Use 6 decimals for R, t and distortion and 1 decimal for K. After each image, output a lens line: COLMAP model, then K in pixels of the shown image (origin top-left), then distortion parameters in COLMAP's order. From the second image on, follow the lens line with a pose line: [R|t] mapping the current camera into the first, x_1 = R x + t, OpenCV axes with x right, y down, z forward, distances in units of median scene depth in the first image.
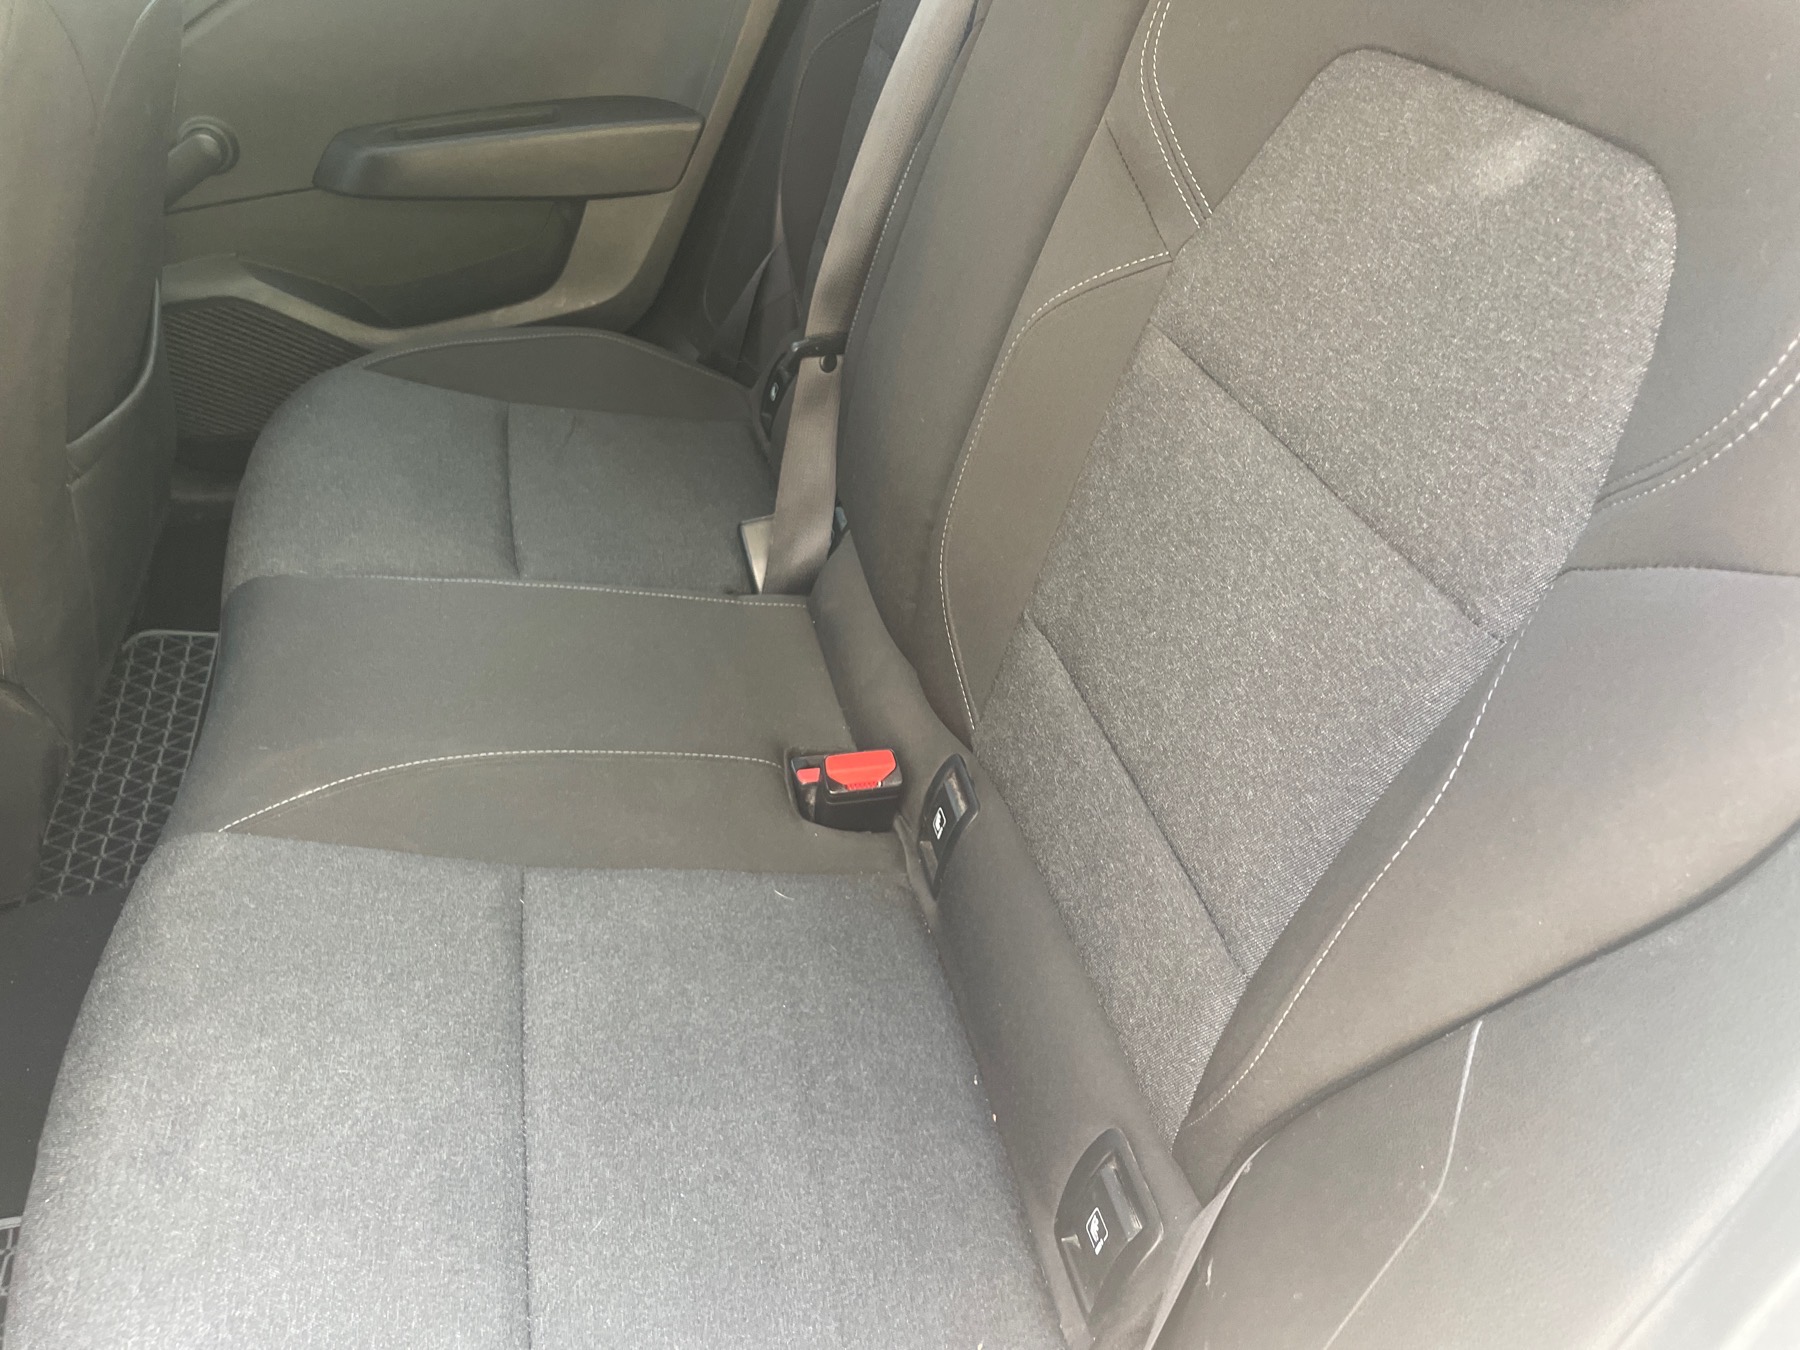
lens RADIAL K [[1371.2, 0, 900.0], [0, 1371.2, 678.5], [0, 0, 1]] dist [0.076578, -0.102250]
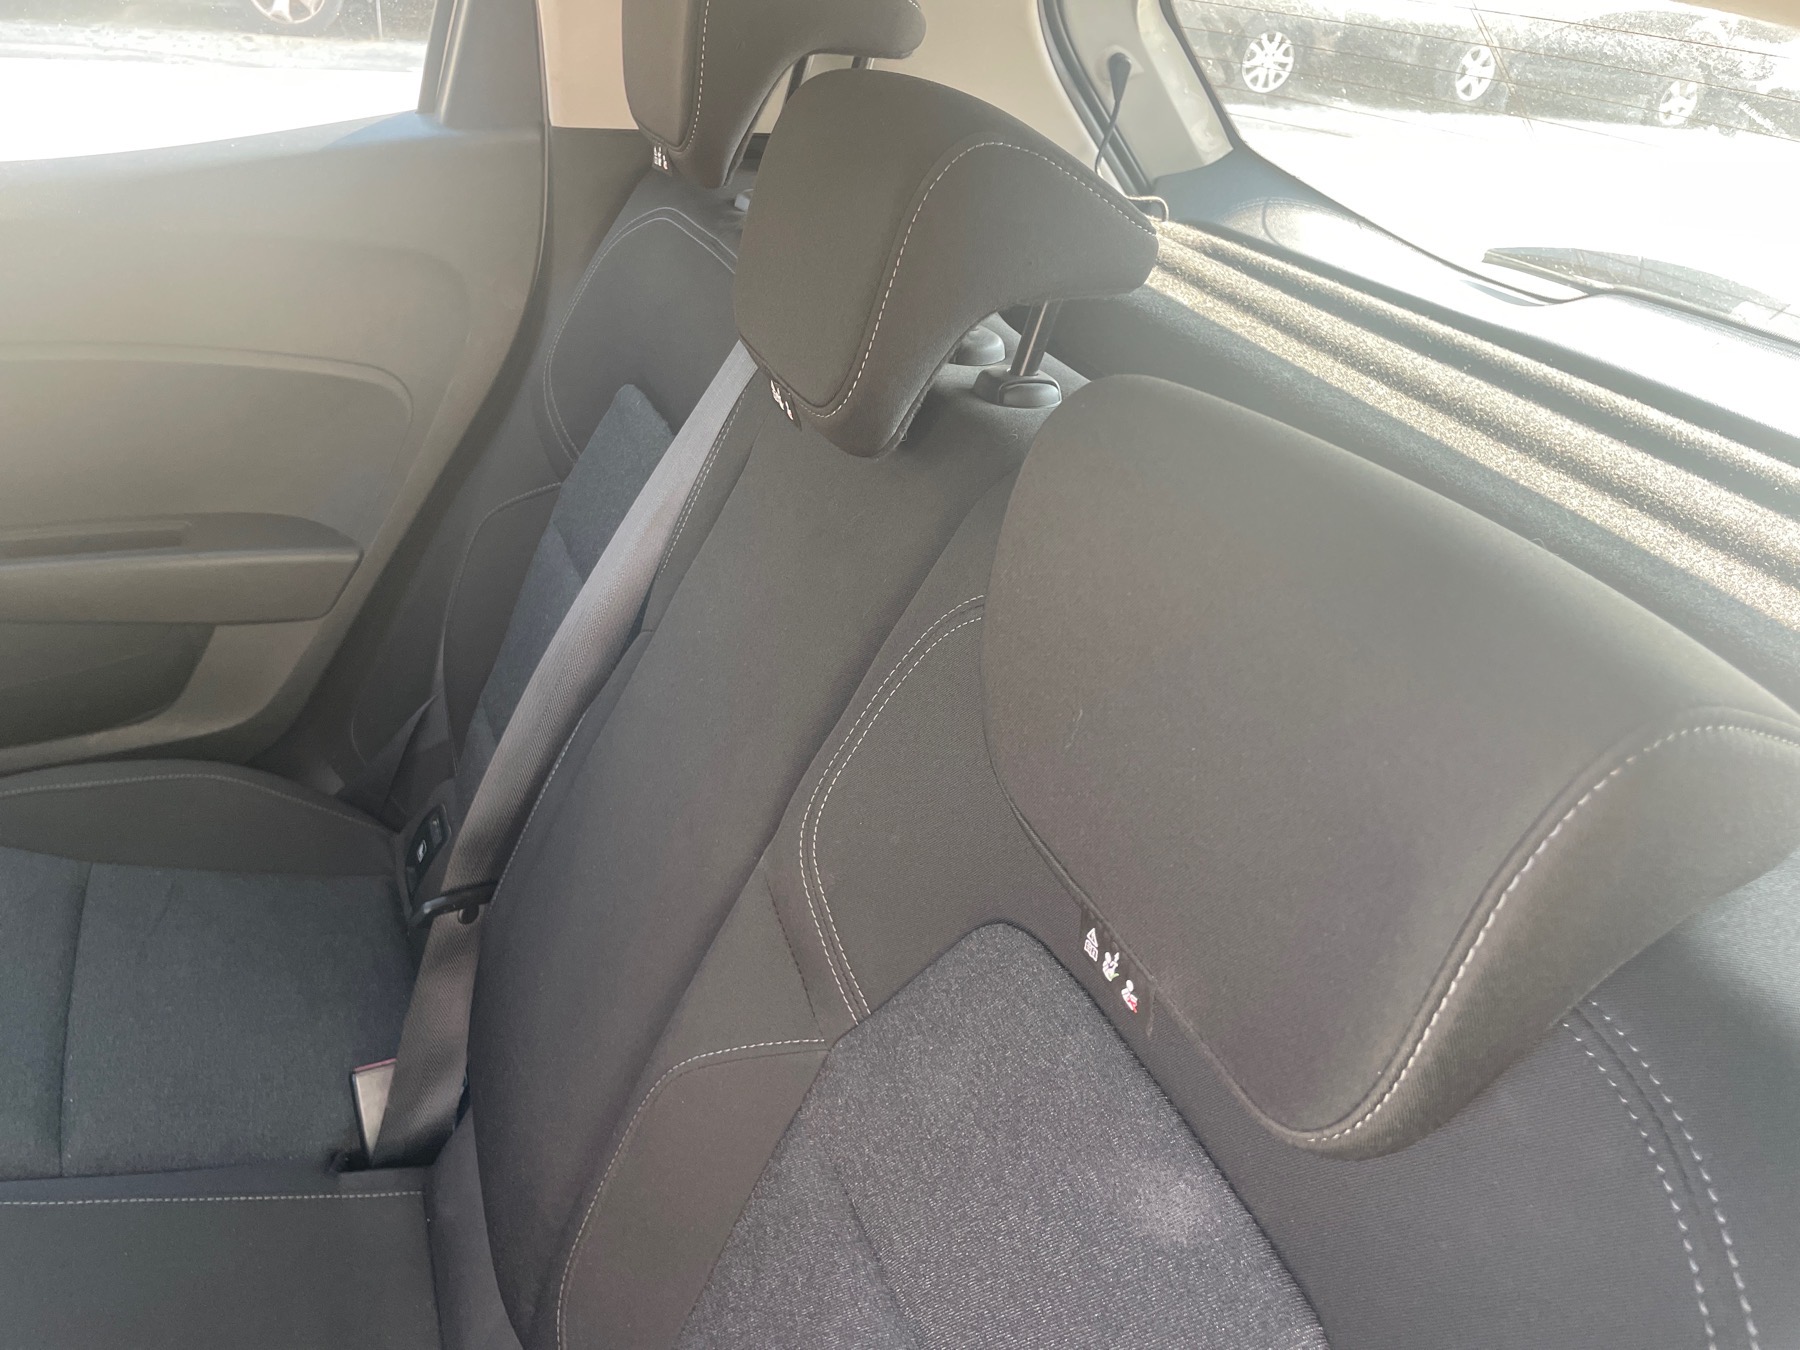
lens RADIAL K [[1371.2, 0, 904.9], [0, 1371.2, 674.3], [0, 0, 1]] dist [0.076578, -0.102250]
pose [[0.977476, 0.052638, 0.204376, 0.032397], [-0.028539, 0.992470, -0.119119, -0.284799], [-0.209107, 0.110603, 0.971618, 0.060861]]
